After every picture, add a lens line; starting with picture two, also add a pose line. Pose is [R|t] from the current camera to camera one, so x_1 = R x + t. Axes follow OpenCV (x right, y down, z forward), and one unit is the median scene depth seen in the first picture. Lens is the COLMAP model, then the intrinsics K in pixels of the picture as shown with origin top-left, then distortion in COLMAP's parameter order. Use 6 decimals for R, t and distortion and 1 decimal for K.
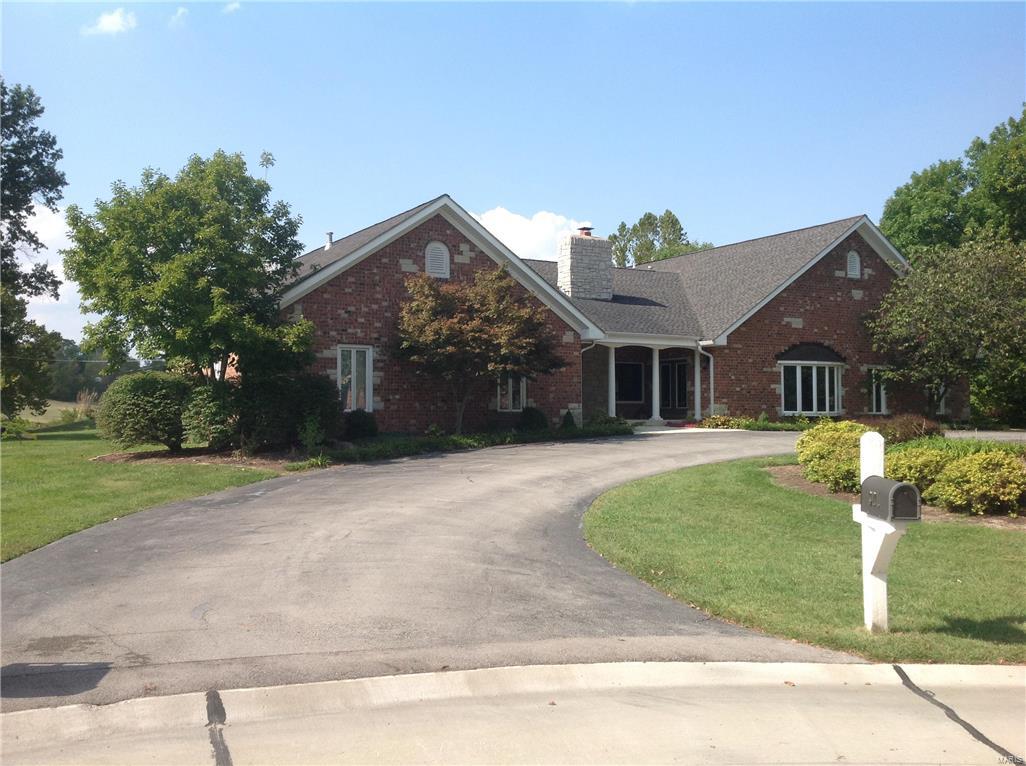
lens RADIAL K [[968.5, 0, 513.0], [0, 968.5, 383.0], [0, 0, 1]] dist [0.107758, -0.205560]
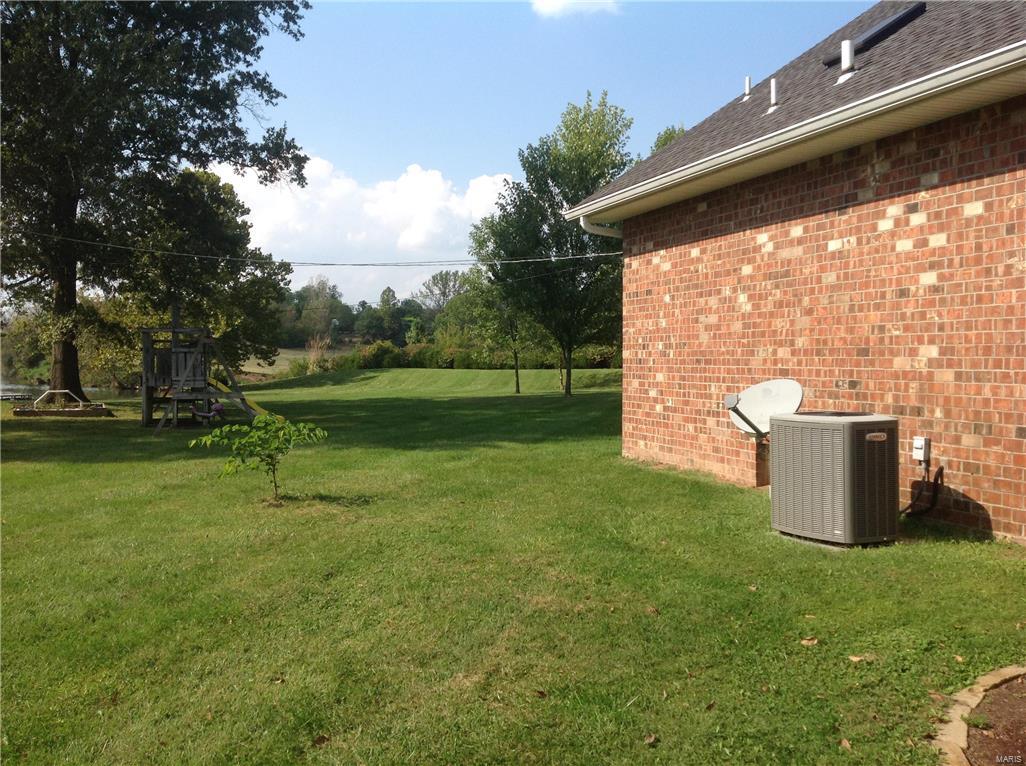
lens RADIAL K [[968.5, 0, 513.0], [0, 968.5, 383.0], [0, 0, 1]] dist [0.107758, -0.205560]
pose [[0.981456, 0.010175, -0.191418, -0.138346], [0.000120, 0.998557, 0.053696, 0.003512], [0.191688, -0.052724, 0.980039, 0.268352]]
